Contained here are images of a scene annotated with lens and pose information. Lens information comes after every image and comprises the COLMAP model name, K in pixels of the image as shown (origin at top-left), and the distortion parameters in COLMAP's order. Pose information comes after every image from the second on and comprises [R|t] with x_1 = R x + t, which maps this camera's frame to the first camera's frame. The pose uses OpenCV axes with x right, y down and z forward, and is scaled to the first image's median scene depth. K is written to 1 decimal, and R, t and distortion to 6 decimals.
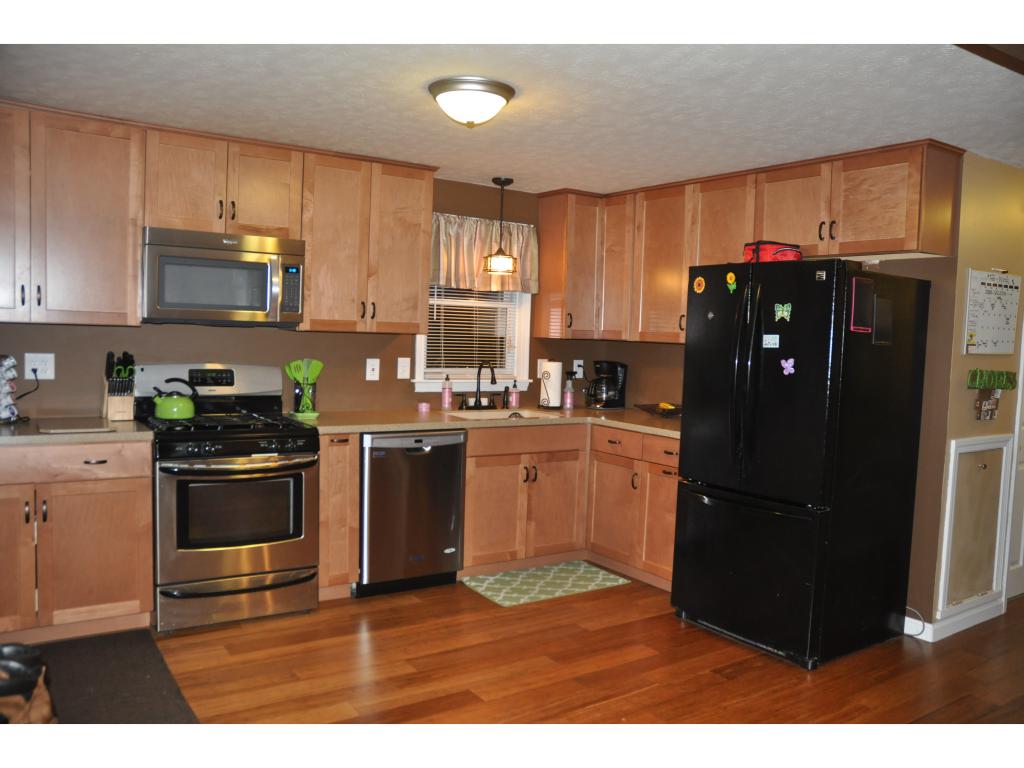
lens RADIAL K [[801.5, 0, 512.8], [0, 801.5, 380.0], [0, 0, 1]] dist [-0.147218, 0.123431]
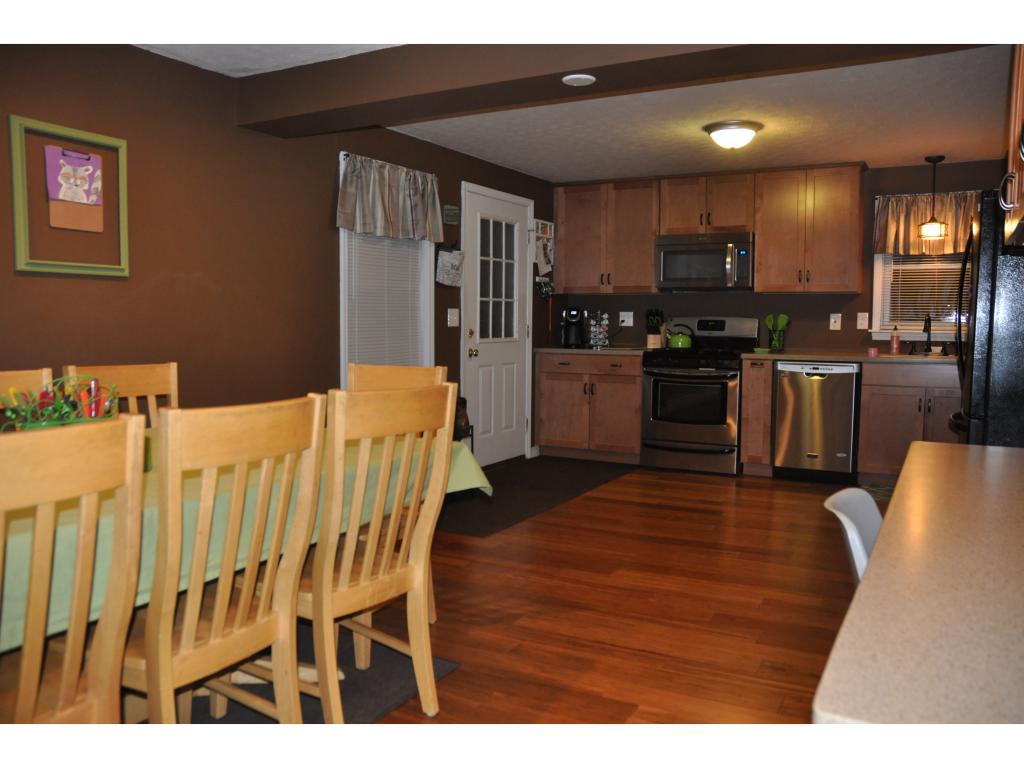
lens RADIAL K [[801.5, 0, 510.8], [0, 801.5, 388.0], [0, 0, 1]] dist [-0.147218, 0.123431]
pose [[0.437792, 0.041549, -0.898116, 0.747363], [-0.041955, 0.998787, 0.025755, 0.084064], [0.898097, 0.026405, 0.439005, -0.051183]]
